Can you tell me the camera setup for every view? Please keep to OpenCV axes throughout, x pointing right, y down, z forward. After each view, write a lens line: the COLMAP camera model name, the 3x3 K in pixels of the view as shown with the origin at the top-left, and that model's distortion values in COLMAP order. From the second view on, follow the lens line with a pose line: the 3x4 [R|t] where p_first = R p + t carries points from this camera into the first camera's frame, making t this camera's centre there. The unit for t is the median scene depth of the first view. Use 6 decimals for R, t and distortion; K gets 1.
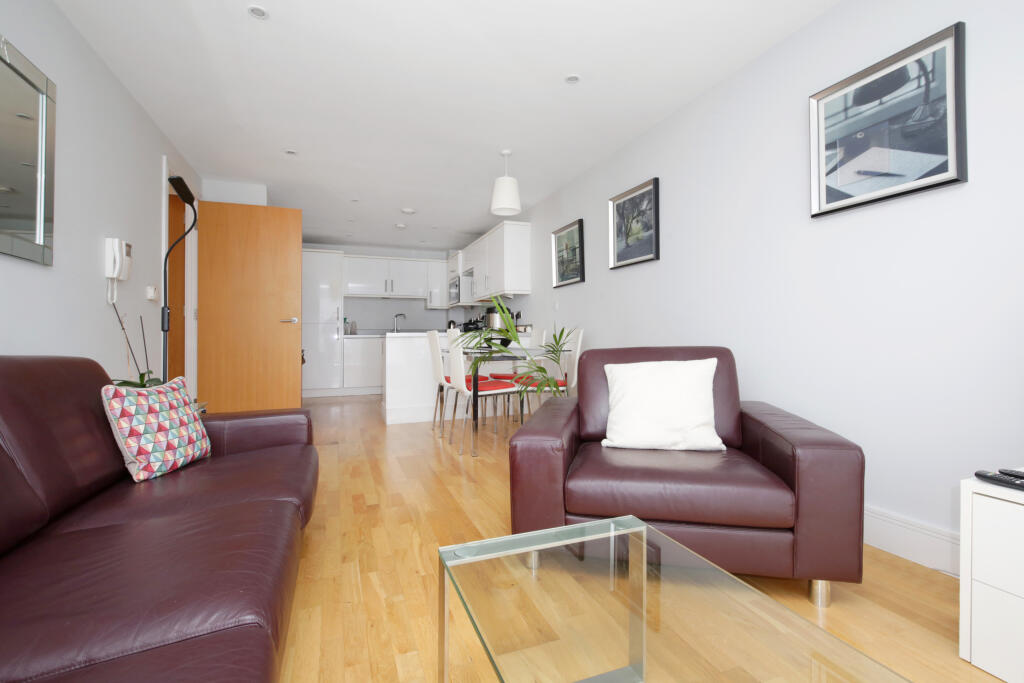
lens RADIAL K [[467.6, 0, 515.3], [0, 467.6, 333.6], [0, 0, 1]] dist [-0.001475, -0.000235]
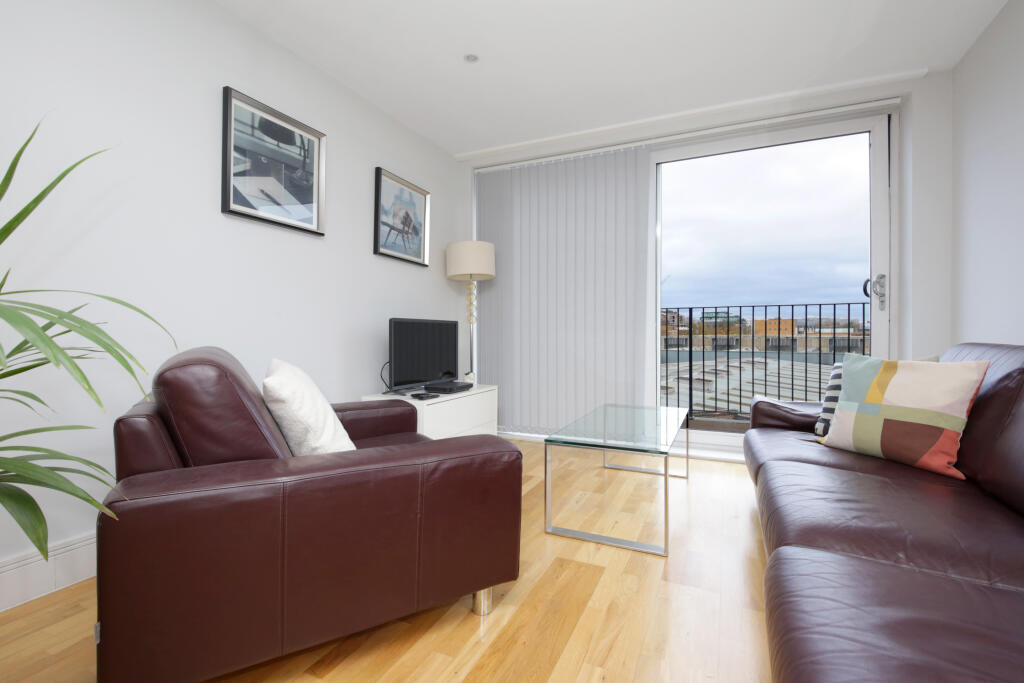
lens RADIAL K [[467.6, 0, 512.3], [0, 467.6, 339.0], [0, 0, 1]] dist [-0.001475, -0.000235]
pose [[-0.695650, -0.009882, 0.718313, -0.573336], [-0.005895, 0.999950, 0.008048, 0.006758], [-0.718356, 0.001364, -0.695674, 1.489373]]
